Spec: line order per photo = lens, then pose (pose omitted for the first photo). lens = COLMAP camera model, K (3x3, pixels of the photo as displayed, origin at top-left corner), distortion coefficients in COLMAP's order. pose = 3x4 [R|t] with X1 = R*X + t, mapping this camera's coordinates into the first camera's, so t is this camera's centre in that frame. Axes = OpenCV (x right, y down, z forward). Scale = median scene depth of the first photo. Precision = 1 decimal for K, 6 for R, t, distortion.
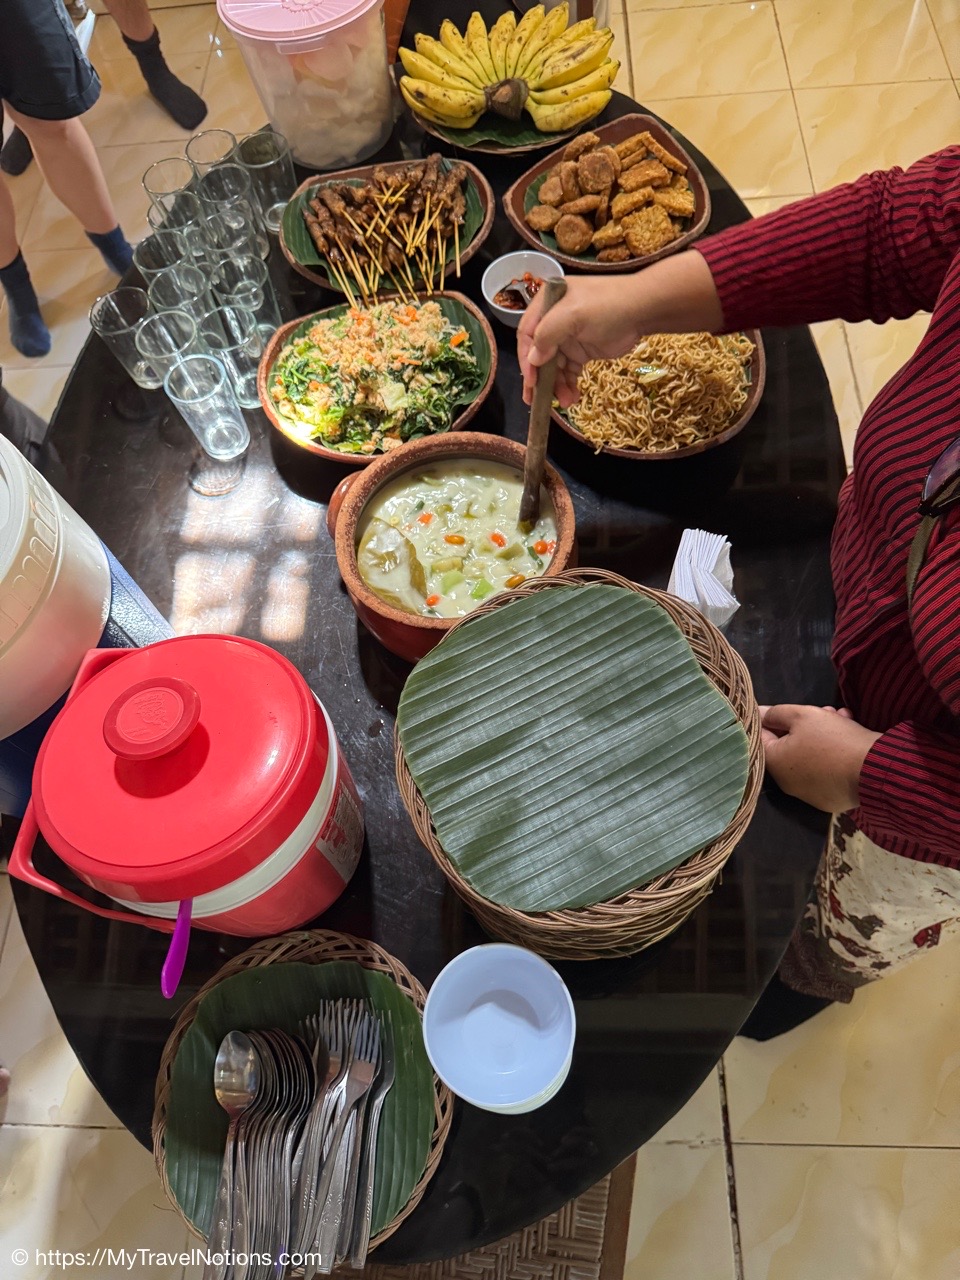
lens RADIAL K [[901.6, 0, 479.0], [0, 901.6, 640.3], [0, 0, 1]] dist [-0.002742, -0.005581]
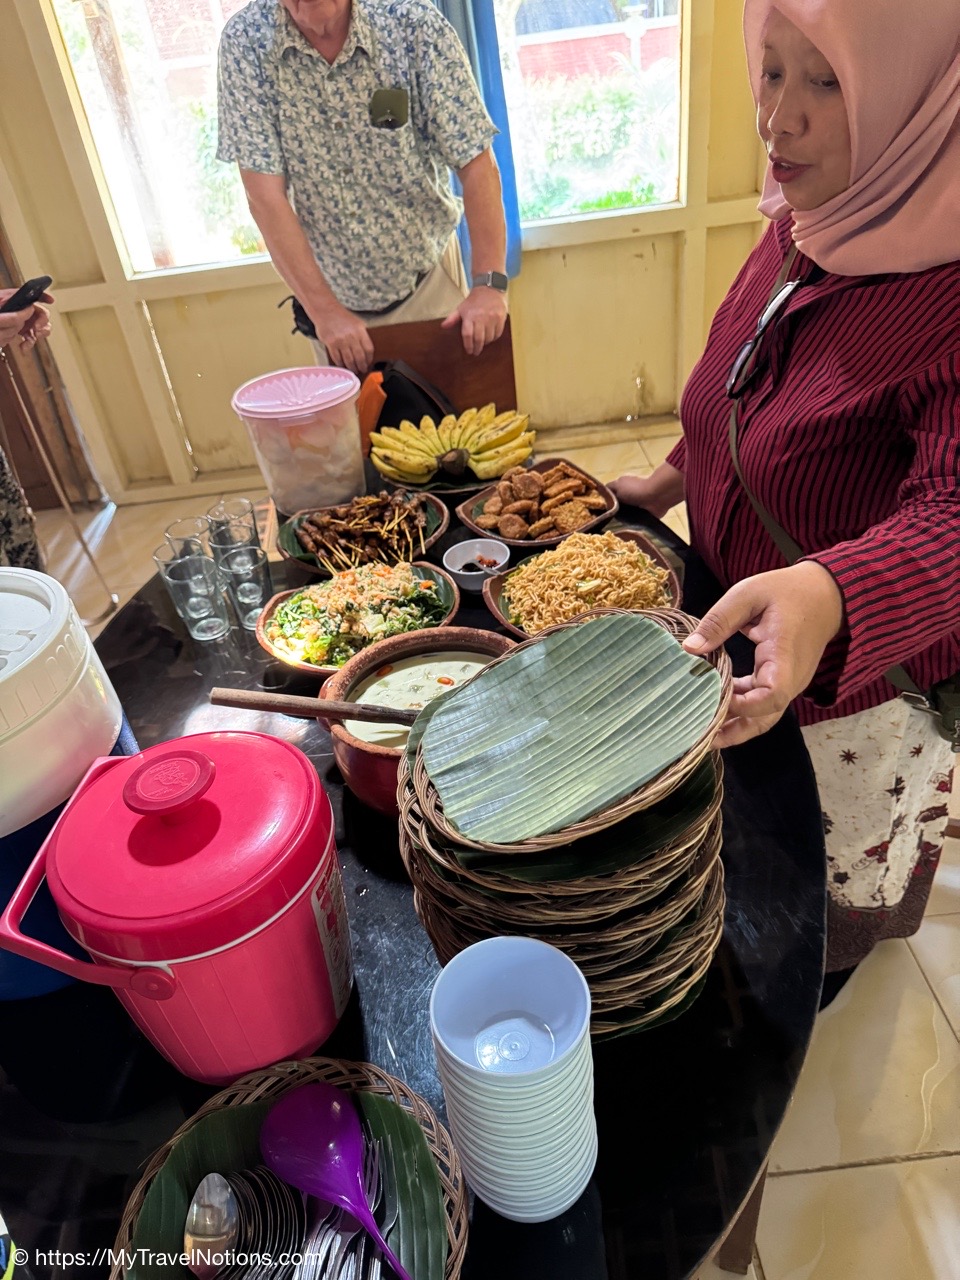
lens RADIAL K [[901.6, 0, 480.0], [0, 901.6, 637.4], [0, 0, 1]] dist [-0.002742, -0.005581]
pose [[0.996736, -0.054837, 0.059252, -0.027088], [0.076976, 0.866791, -0.492695, 0.327913], [-0.024341, 0.495648, 0.868182, -0.014361]]
